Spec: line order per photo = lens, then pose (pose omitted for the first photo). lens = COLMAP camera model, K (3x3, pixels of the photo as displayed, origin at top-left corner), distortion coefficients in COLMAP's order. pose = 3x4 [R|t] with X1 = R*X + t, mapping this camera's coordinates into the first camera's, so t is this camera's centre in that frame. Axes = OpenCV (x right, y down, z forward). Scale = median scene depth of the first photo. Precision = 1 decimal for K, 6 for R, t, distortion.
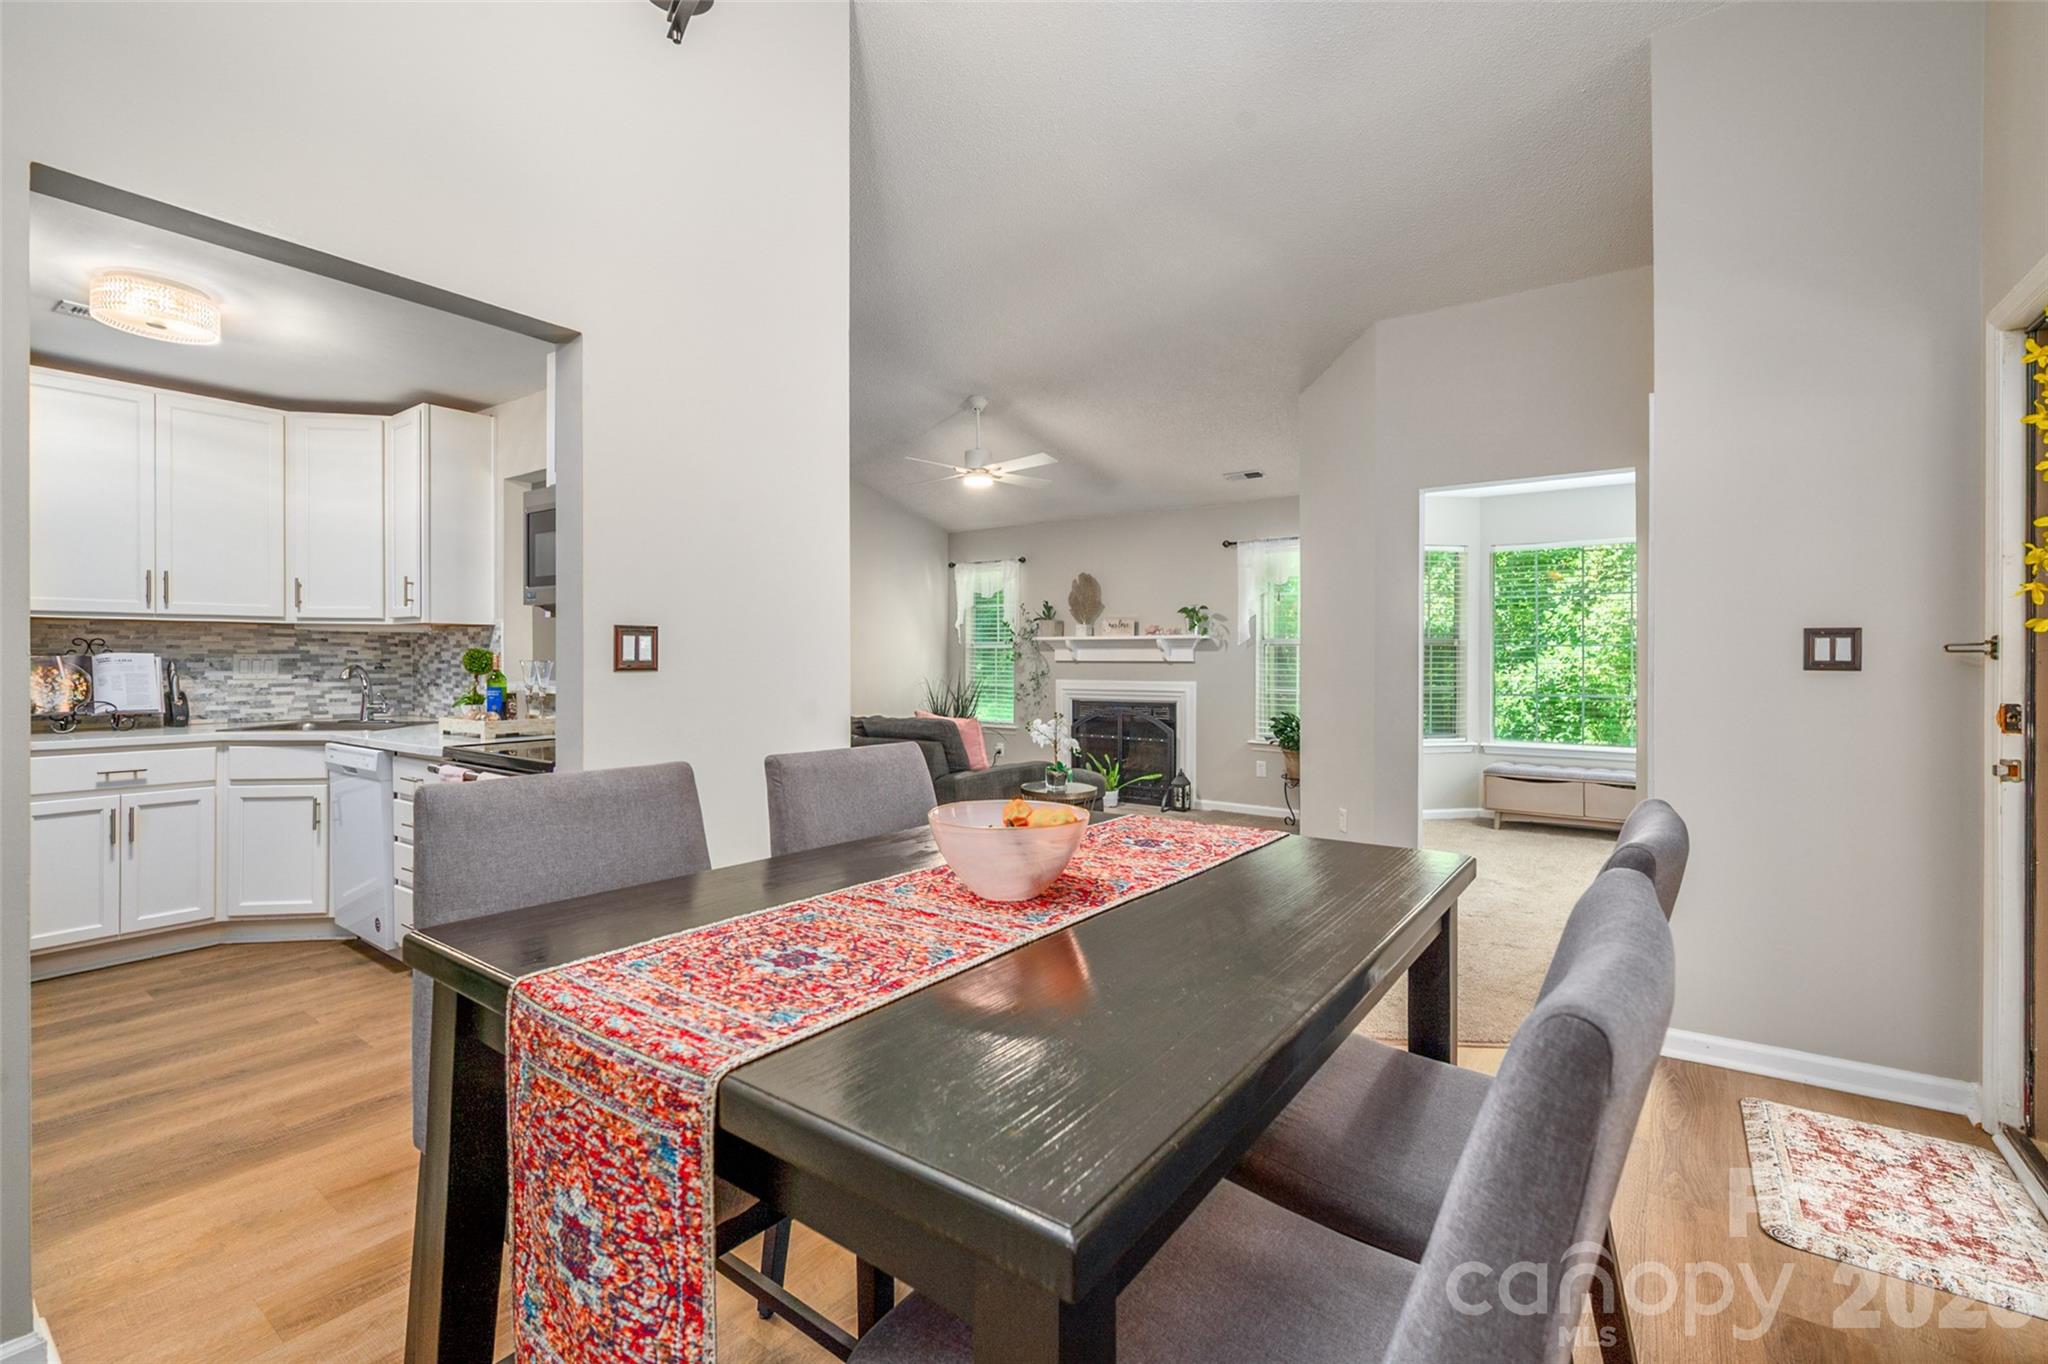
lens RADIAL K [[881.5, 0, 1030.4], [0, 881.5, 659.5], [0, 0, 1]] dist [0.000240, 0.000258]
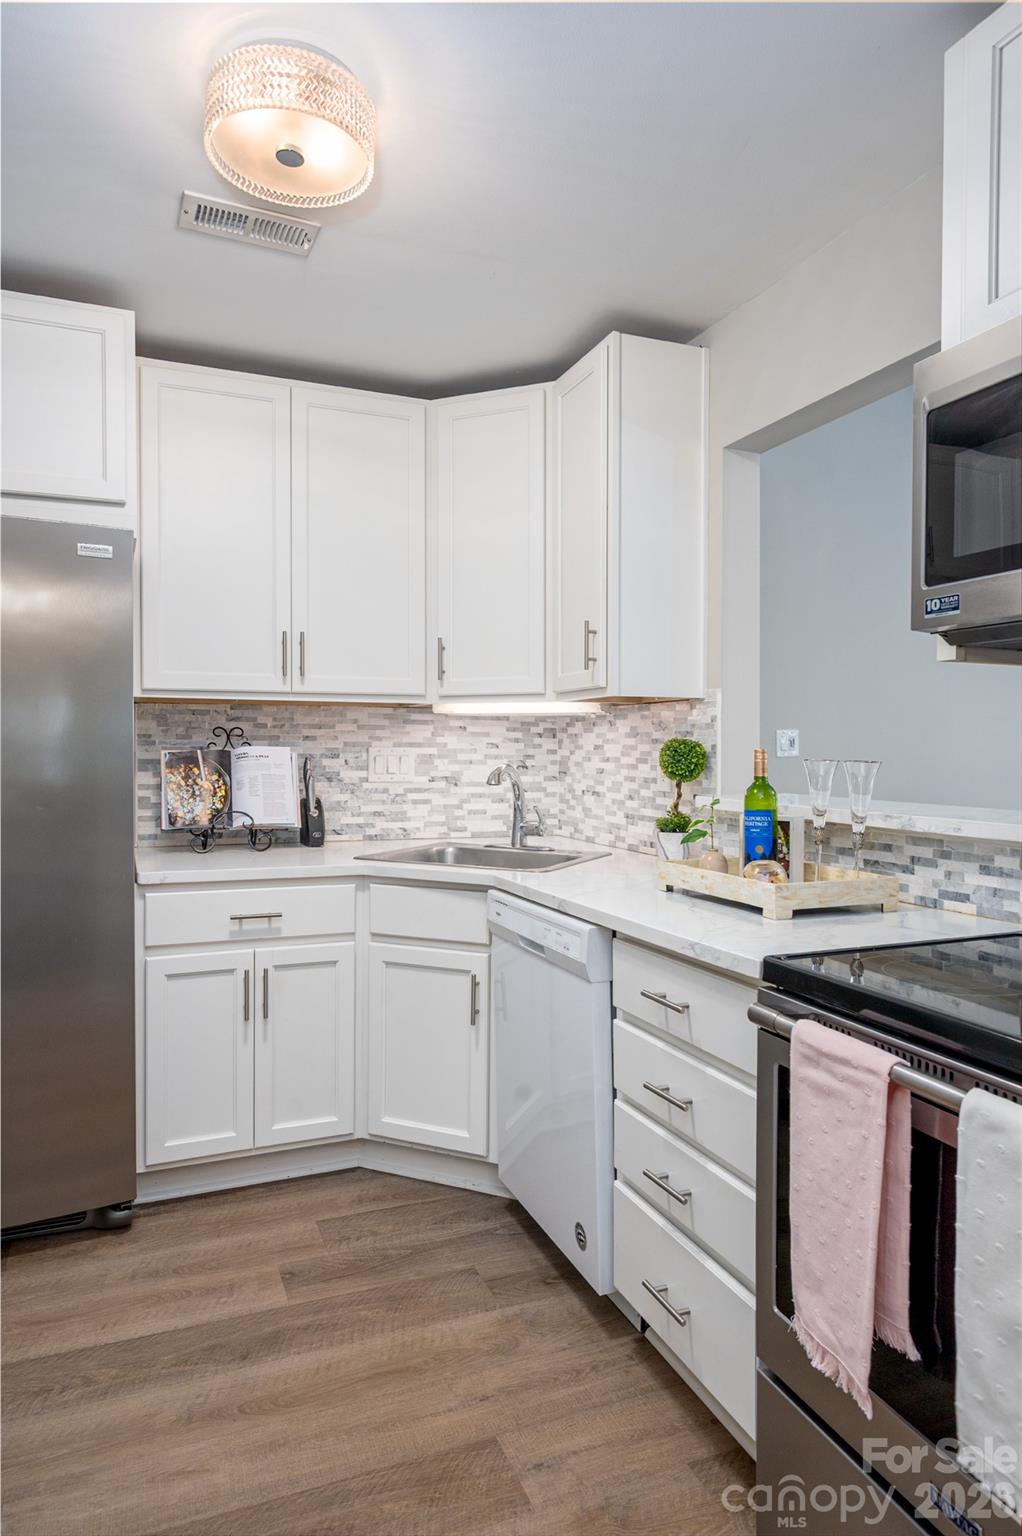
lens RADIAL K [[946.6, 0, 511.0], [0, 946.6, 768.0], [0, 0, 1]] dist [0.000050, -0.000168]
pose [[0.847481, 0.009801, -0.530735, -0.378979], [-0.003013, 0.999902, 0.013655, -0.000547], [0.530816, -0.009973, 0.847428, 0.388045]]
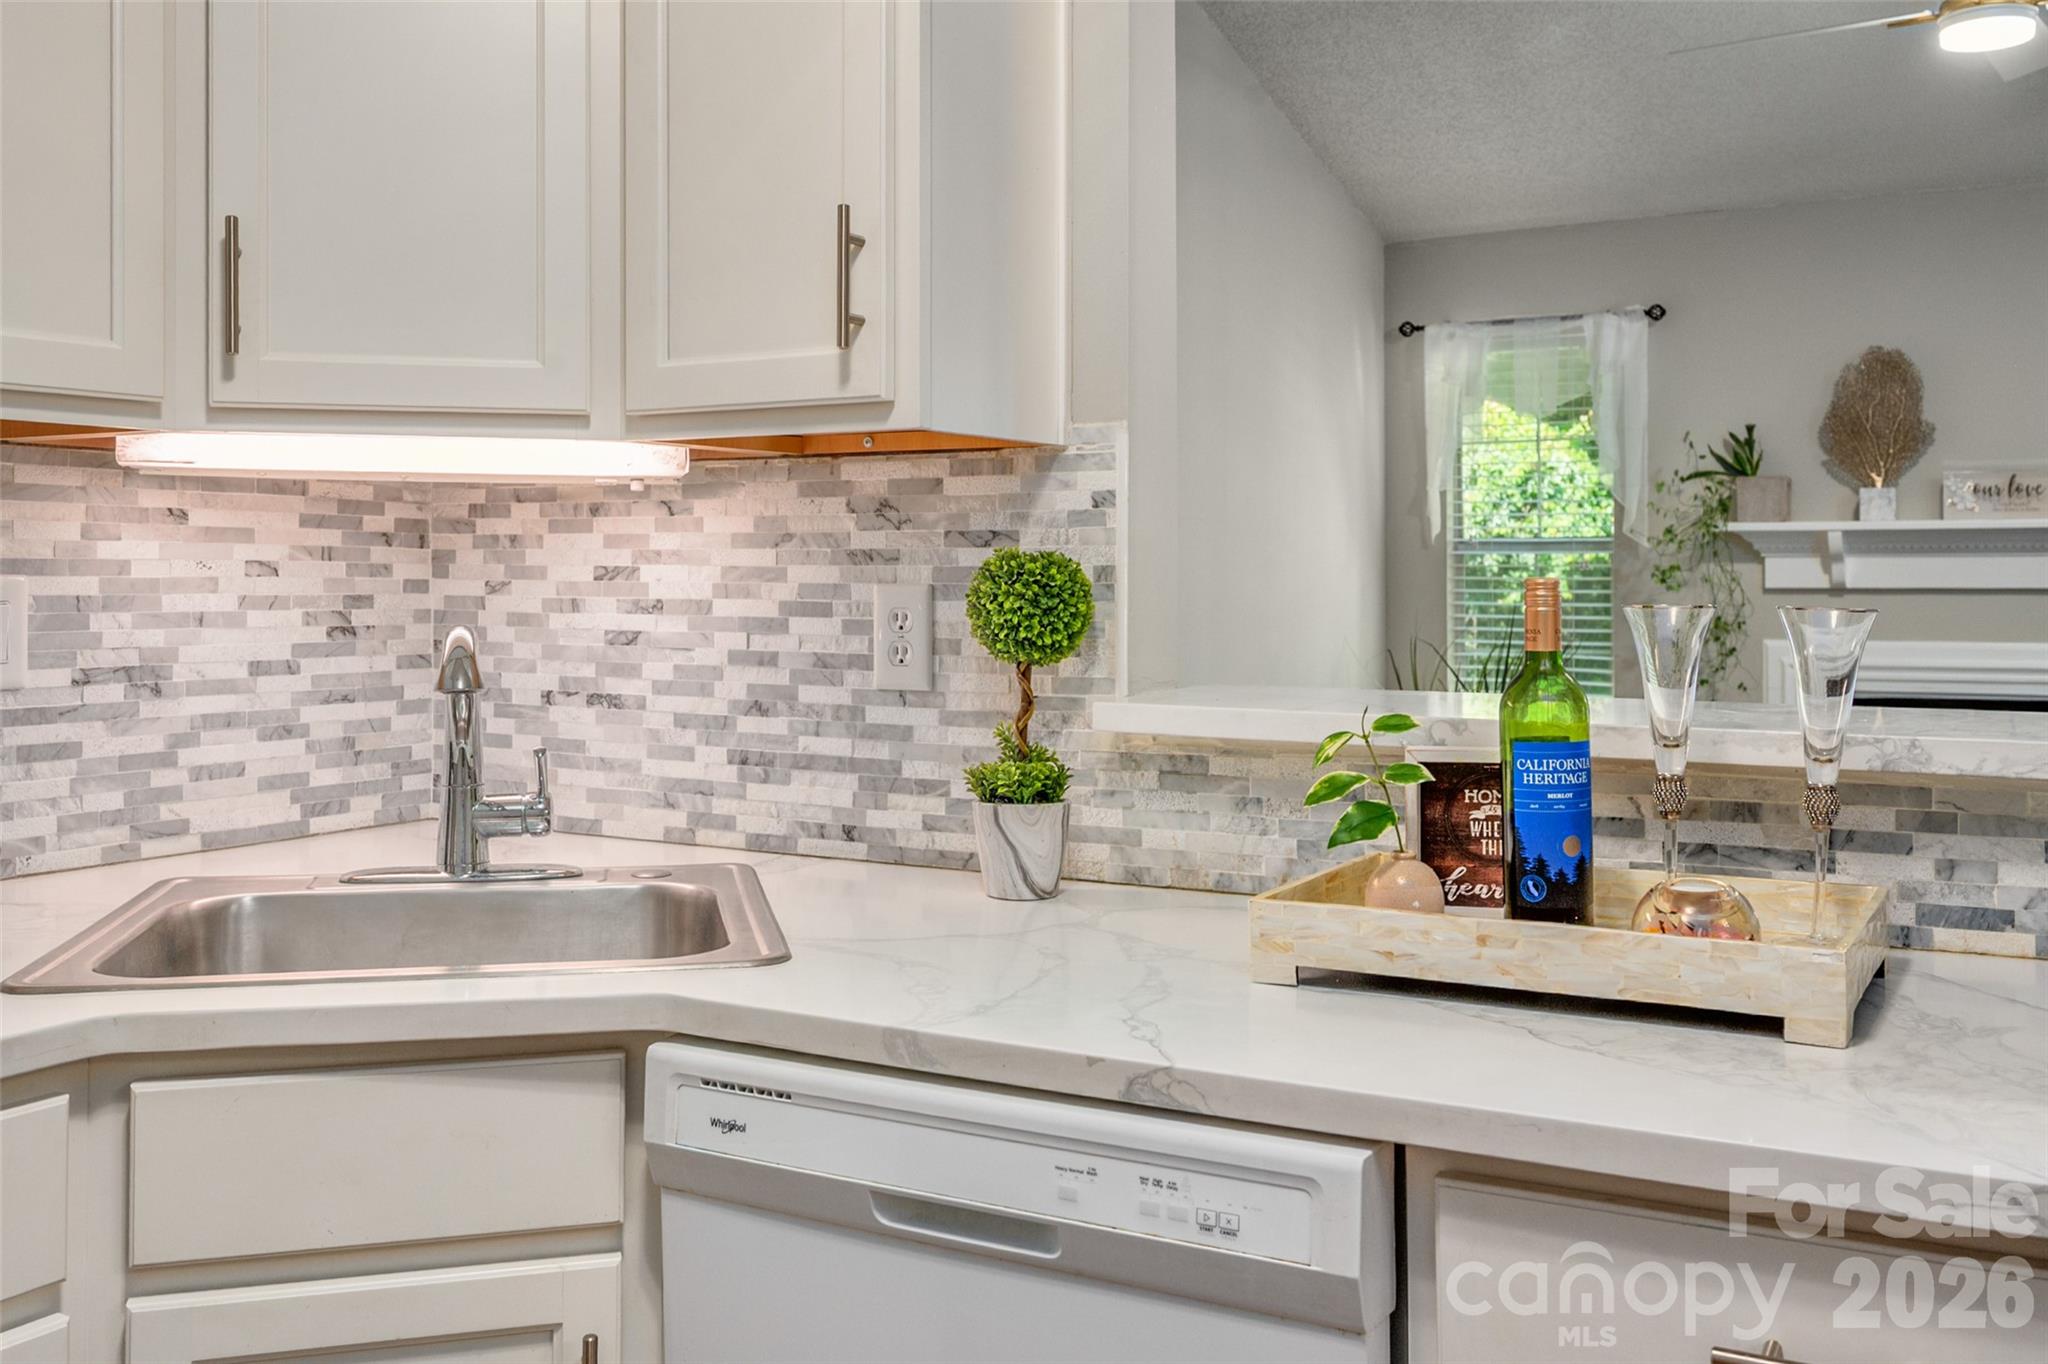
lens RADIAL K [[1822.2, 0, 1037.3], [0, 1822.2, 573.4], [0, 0, 1]] dist [-0.001956, 0.002675]
pose [[0.993652, -0.003594, 0.112444, -0.669067], [0.004205, 0.999978, -0.005198, -0.003687], [-0.112423, 0.005638, 0.993644, 0.529157]]
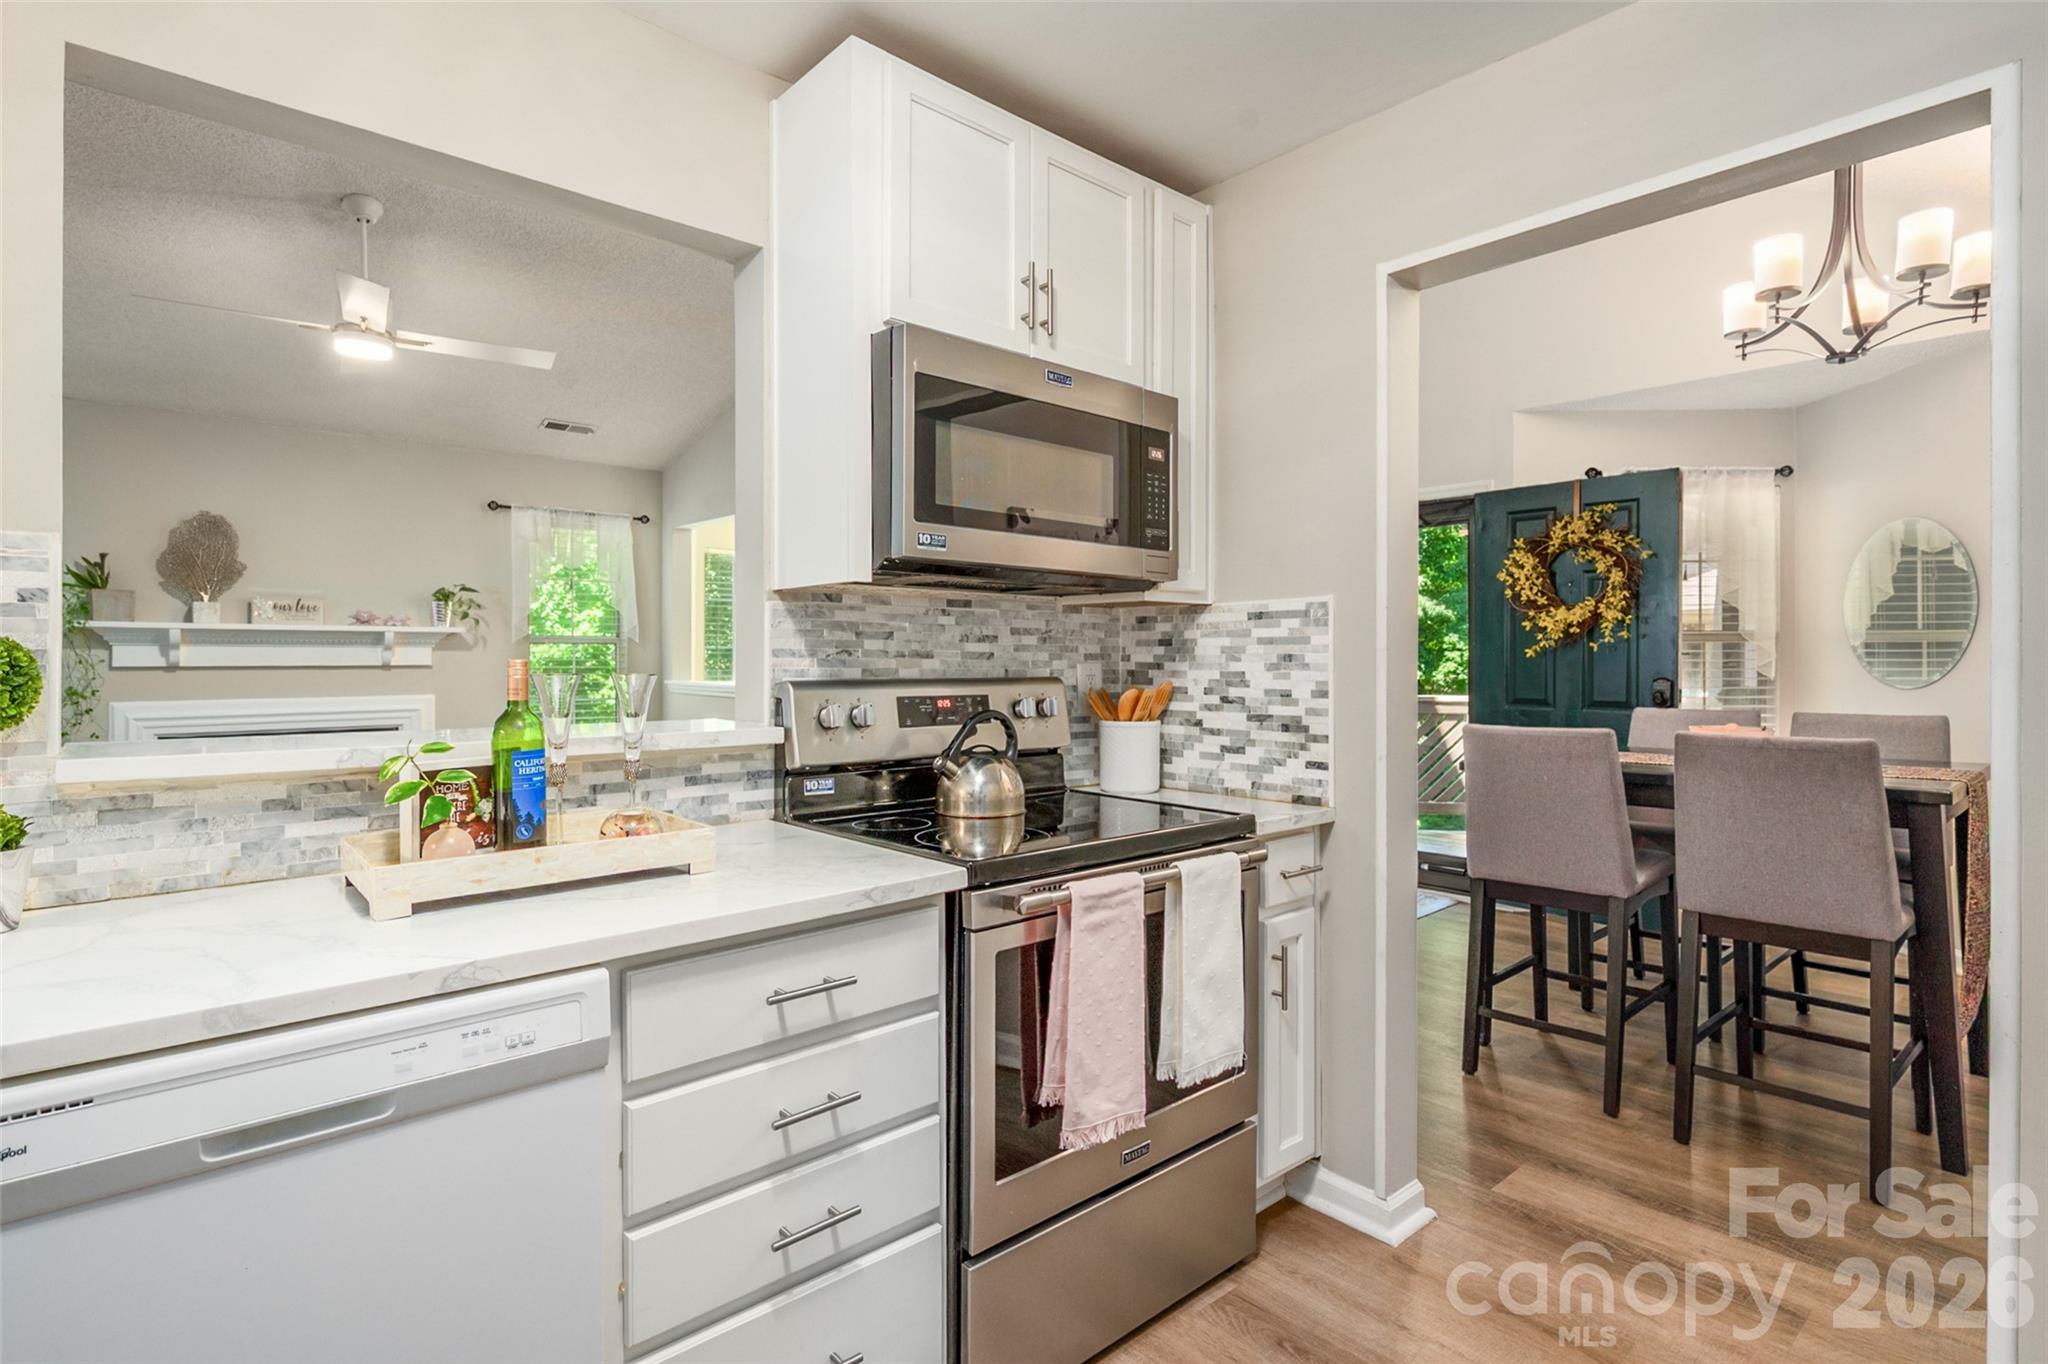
lens RADIAL K [[1022.9, 0, 1024.1], [0, 1022.9, 655.3], [0, 0, 1]] dist [-0.002722, -0.000223]
pose [[0.219286, 0.000178, 0.975661, -0.843768], [0.004125, 0.999991, -0.001110, -0.004629], [-0.975652, 0.004268, 0.219283, 0.619622]]
